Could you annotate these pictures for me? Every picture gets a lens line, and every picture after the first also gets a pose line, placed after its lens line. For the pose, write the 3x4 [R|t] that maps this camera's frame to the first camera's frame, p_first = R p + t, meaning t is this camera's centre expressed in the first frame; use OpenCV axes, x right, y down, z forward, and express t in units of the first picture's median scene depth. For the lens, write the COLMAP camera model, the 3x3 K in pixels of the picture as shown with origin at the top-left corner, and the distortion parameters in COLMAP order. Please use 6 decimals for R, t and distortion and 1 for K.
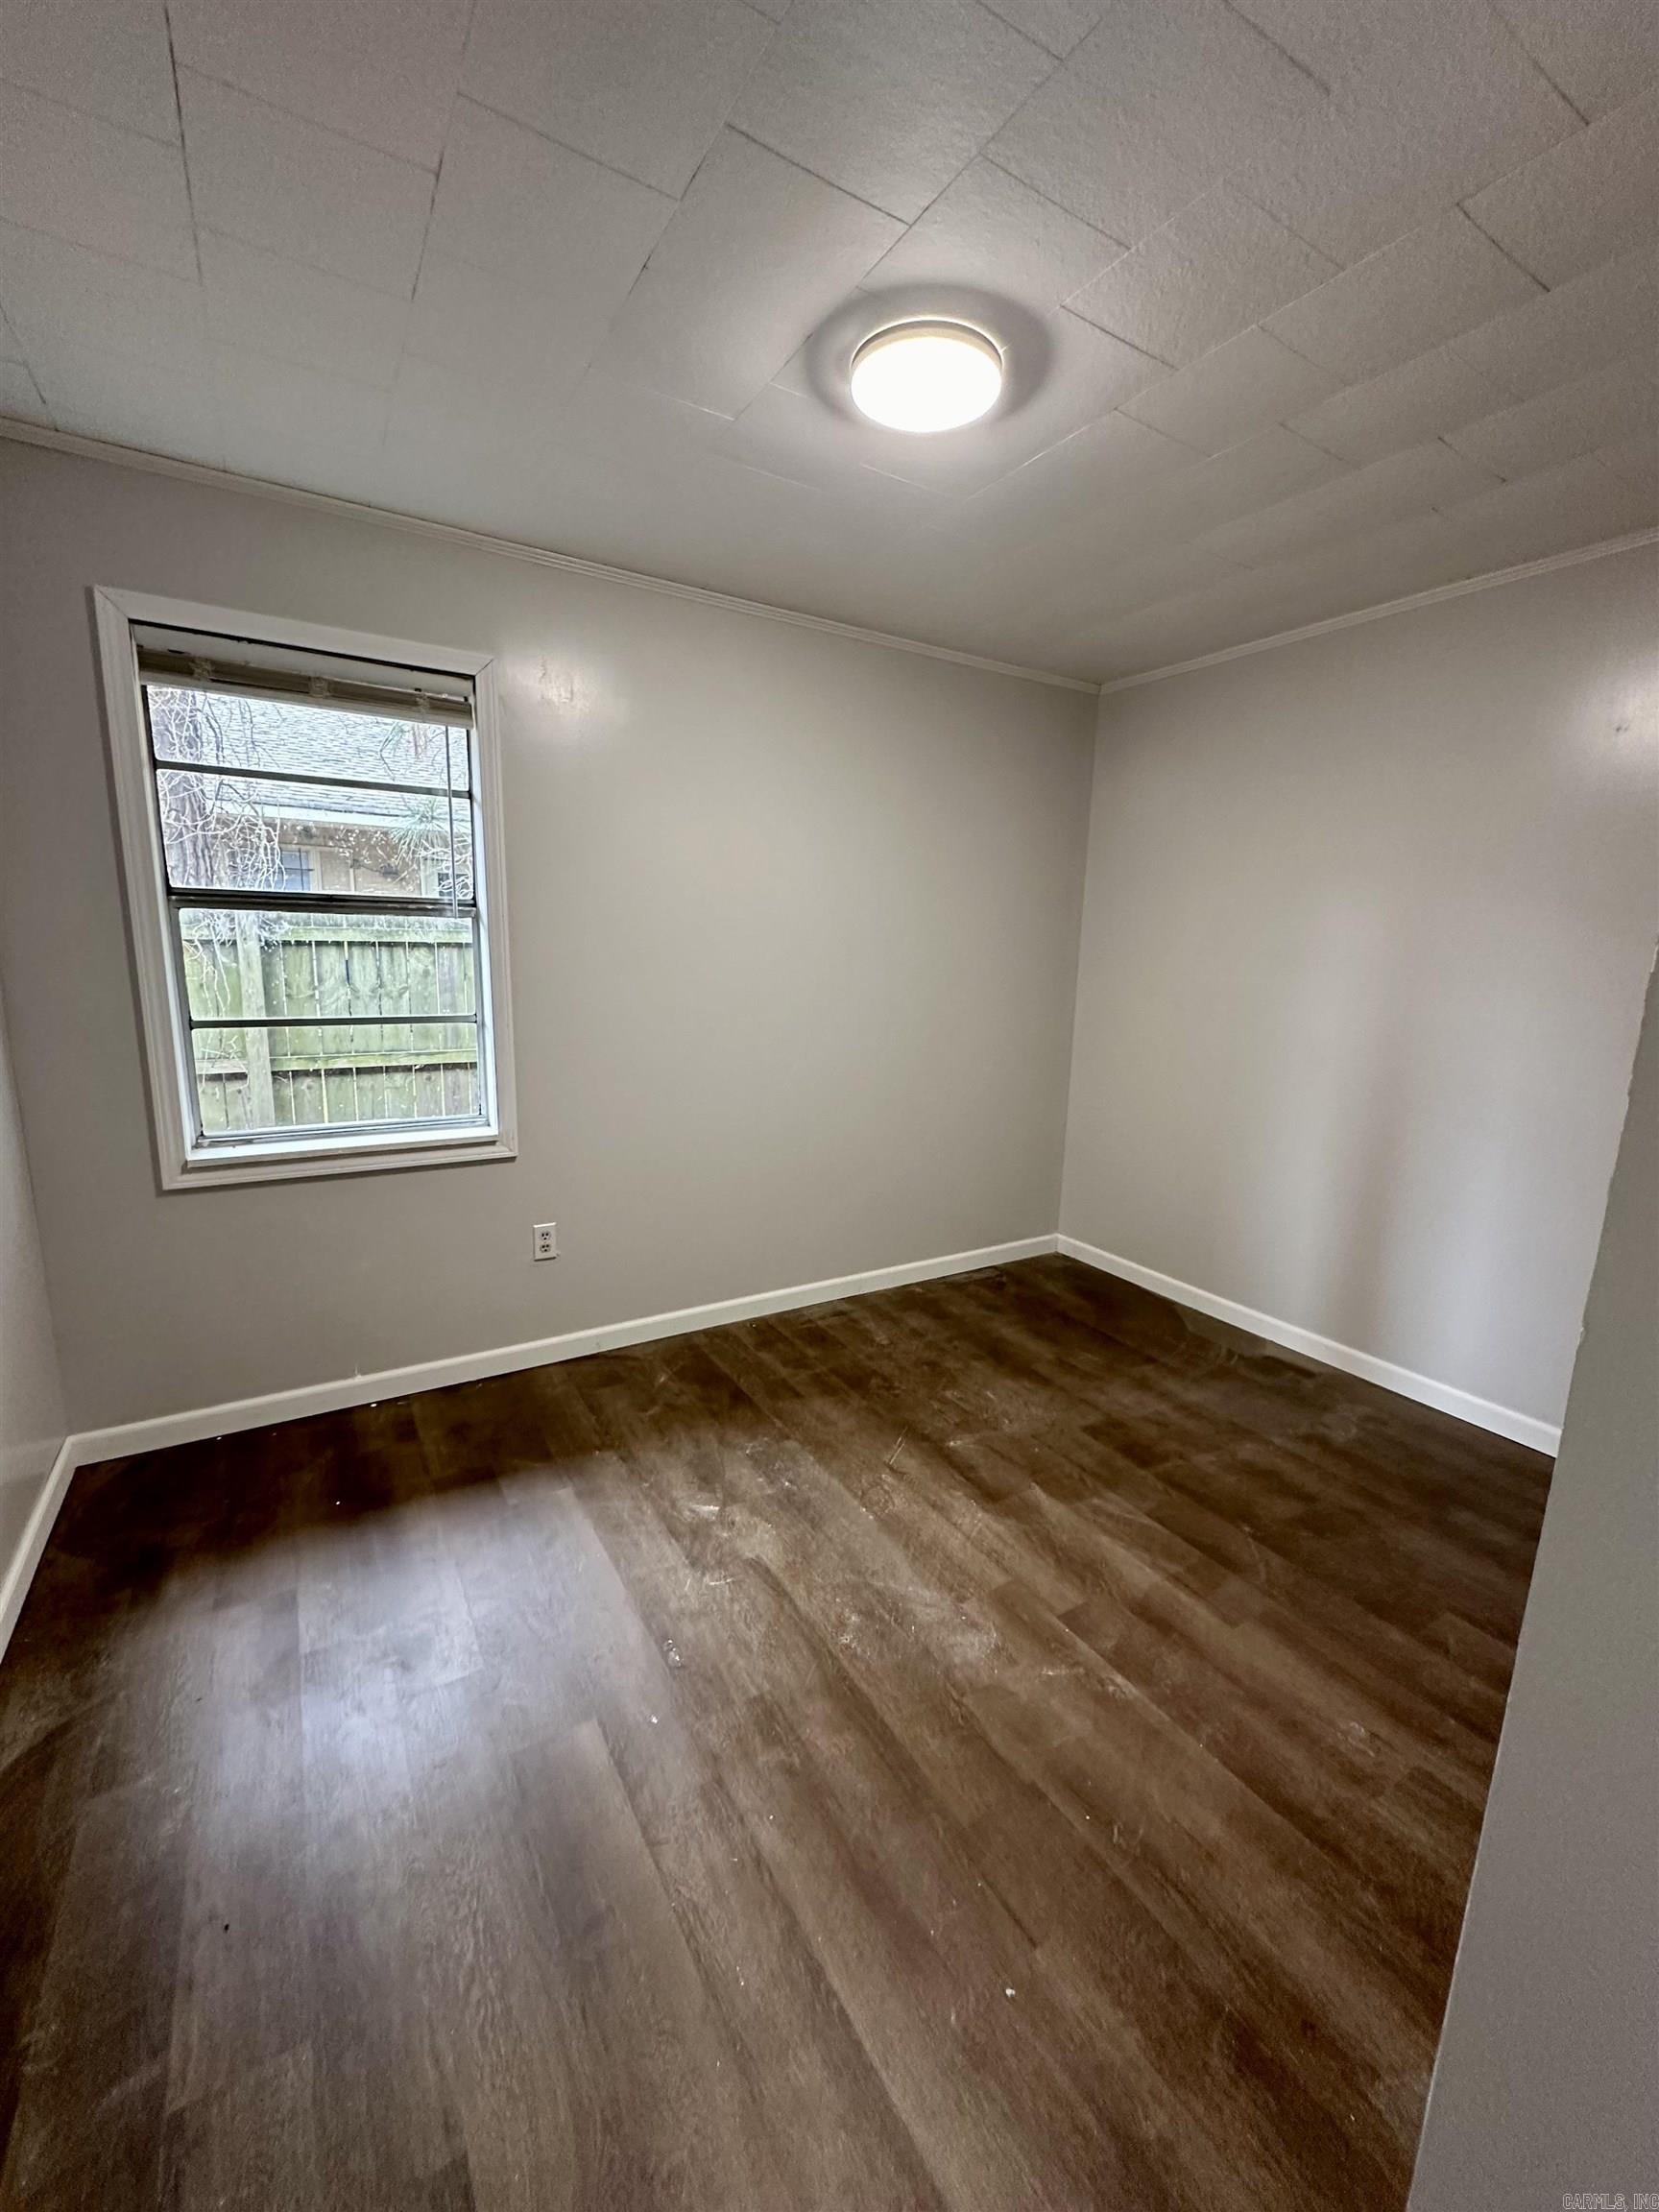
lens RADIAL K [[883.3, 0, 827.2], [0, 883.3, 1105.0], [0, 0, 1]] dist [-0.005219, 0.000686]
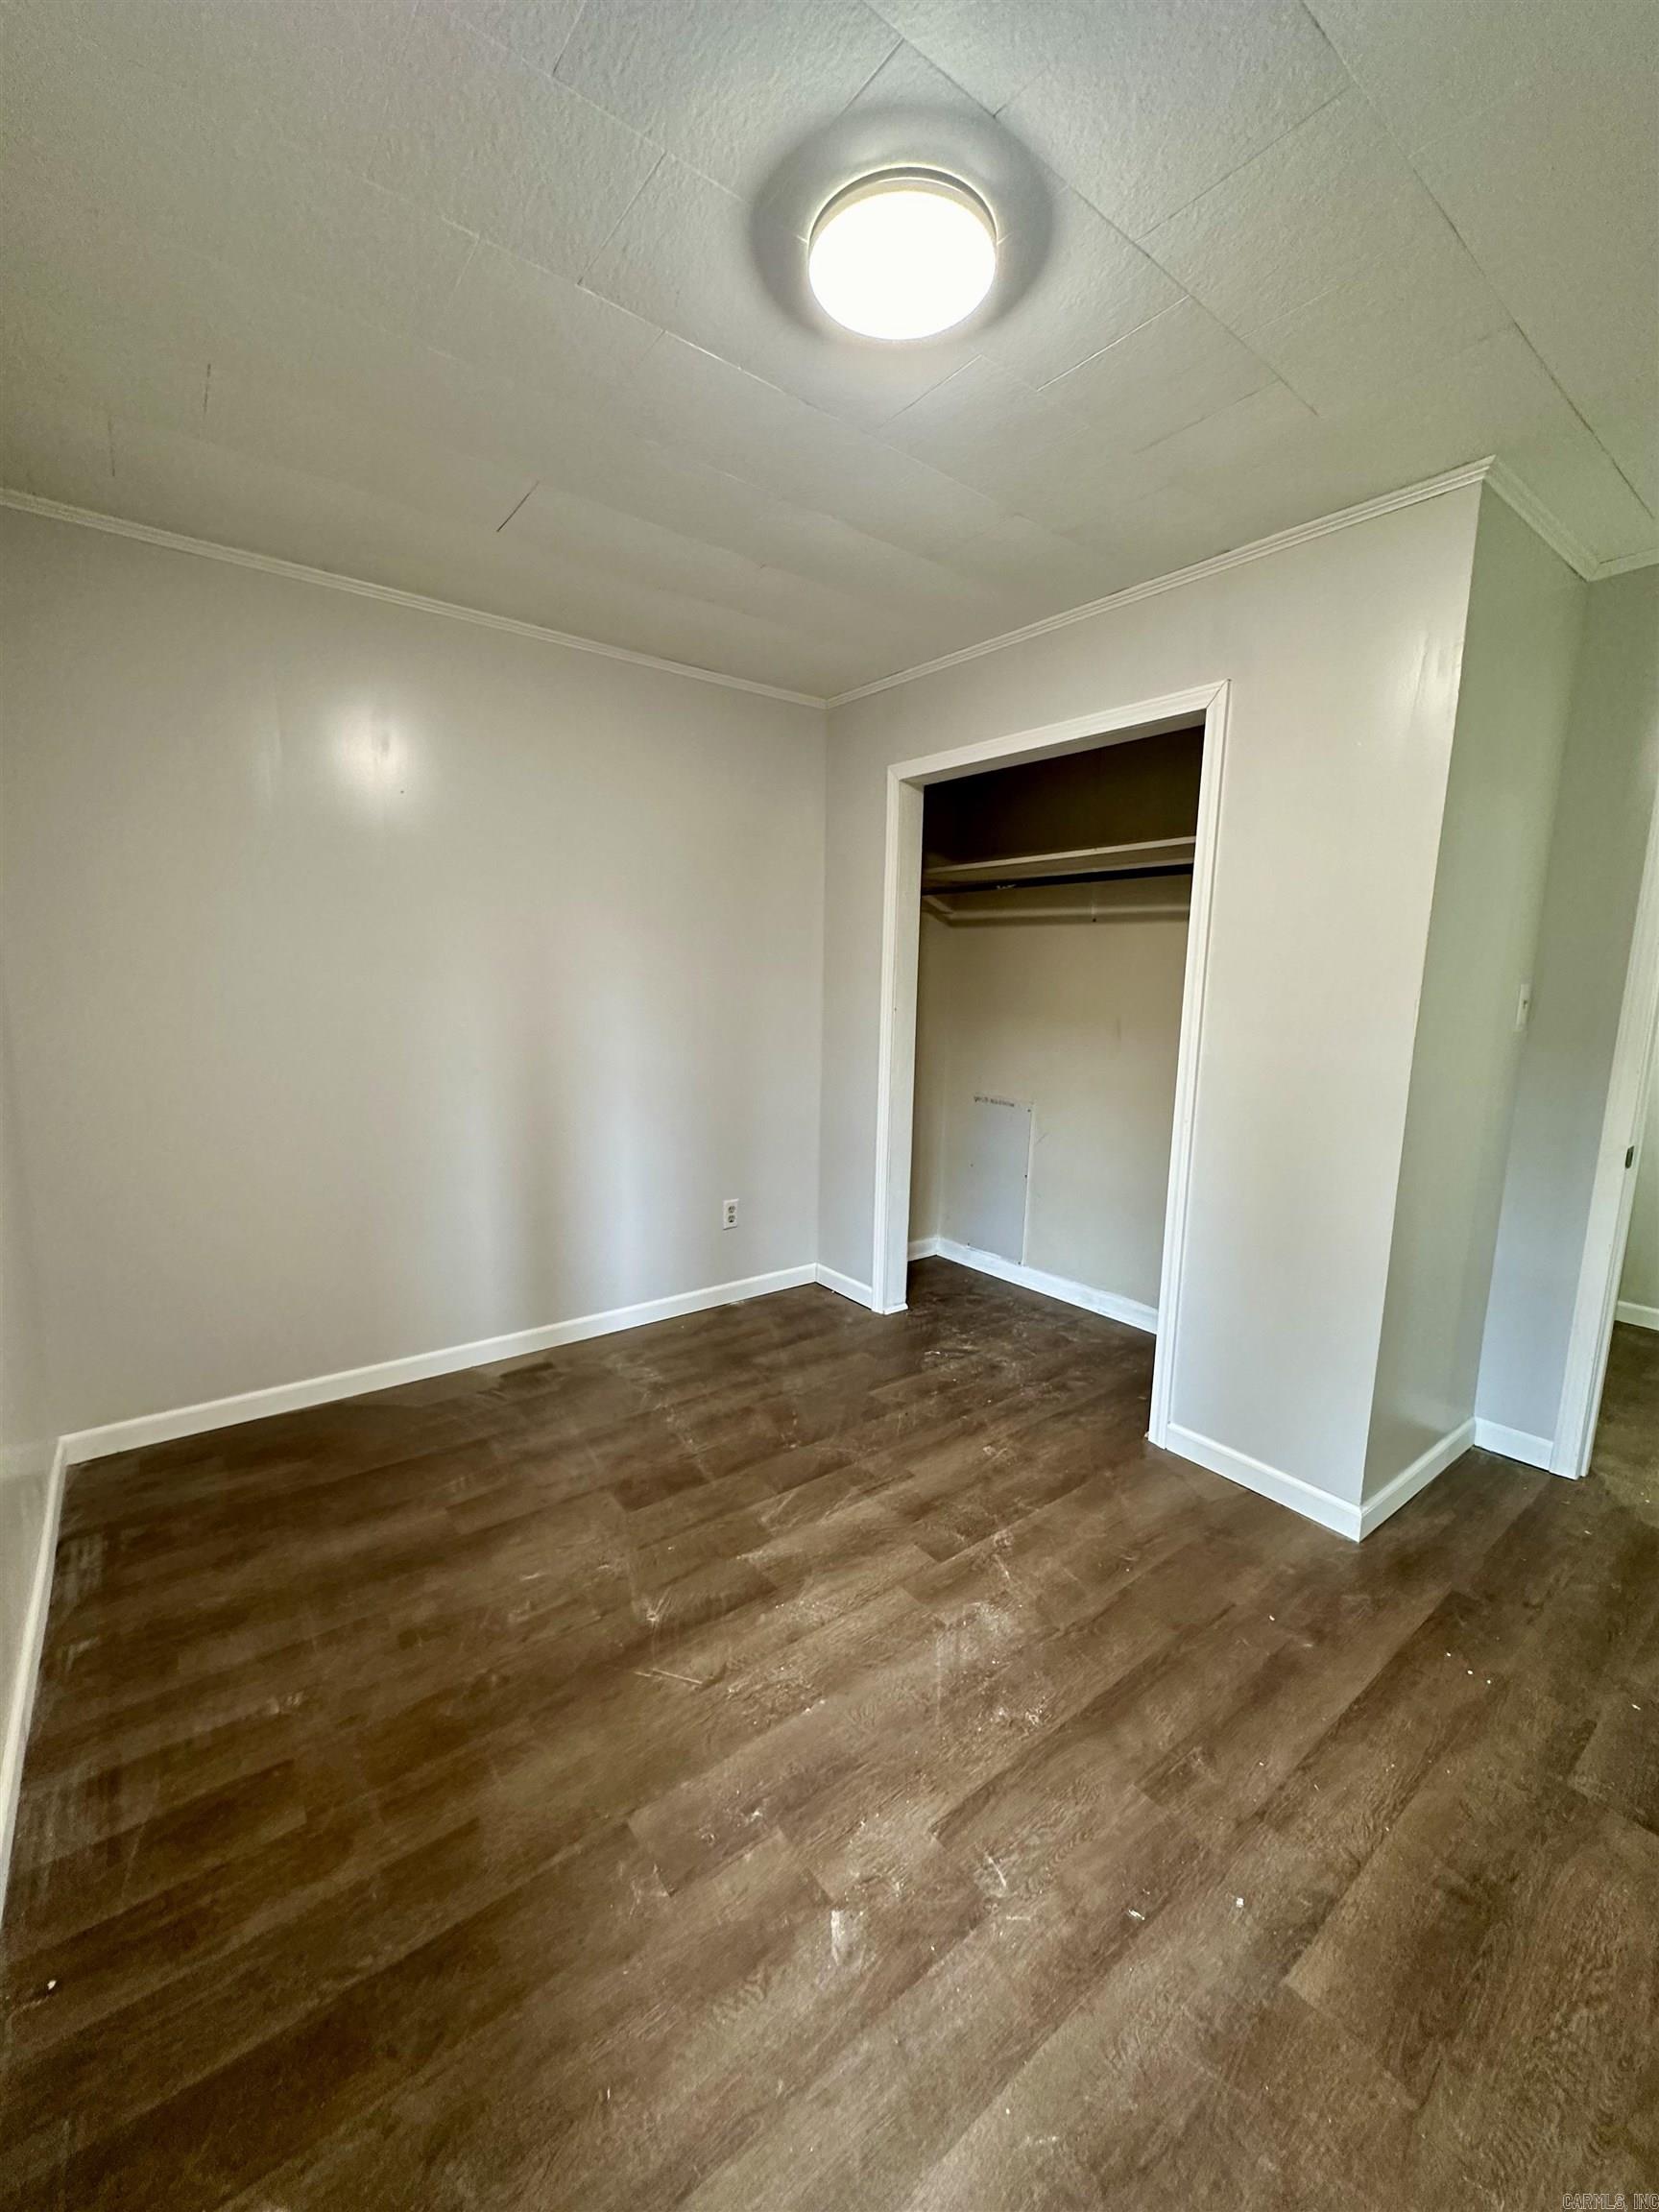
lens RADIAL K [[883.3, 0, 827.2], [0, 883.3, 1105.0], [0, 0, 1]] dist [-0.005219, 0.000686]
pose [[-0.107153, -0.173973, 0.978903, -0.600567], [0.159519, 0.968809, 0.189641, -0.178670], [-0.981362, 0.176474, -0.076059, 0.944369]]
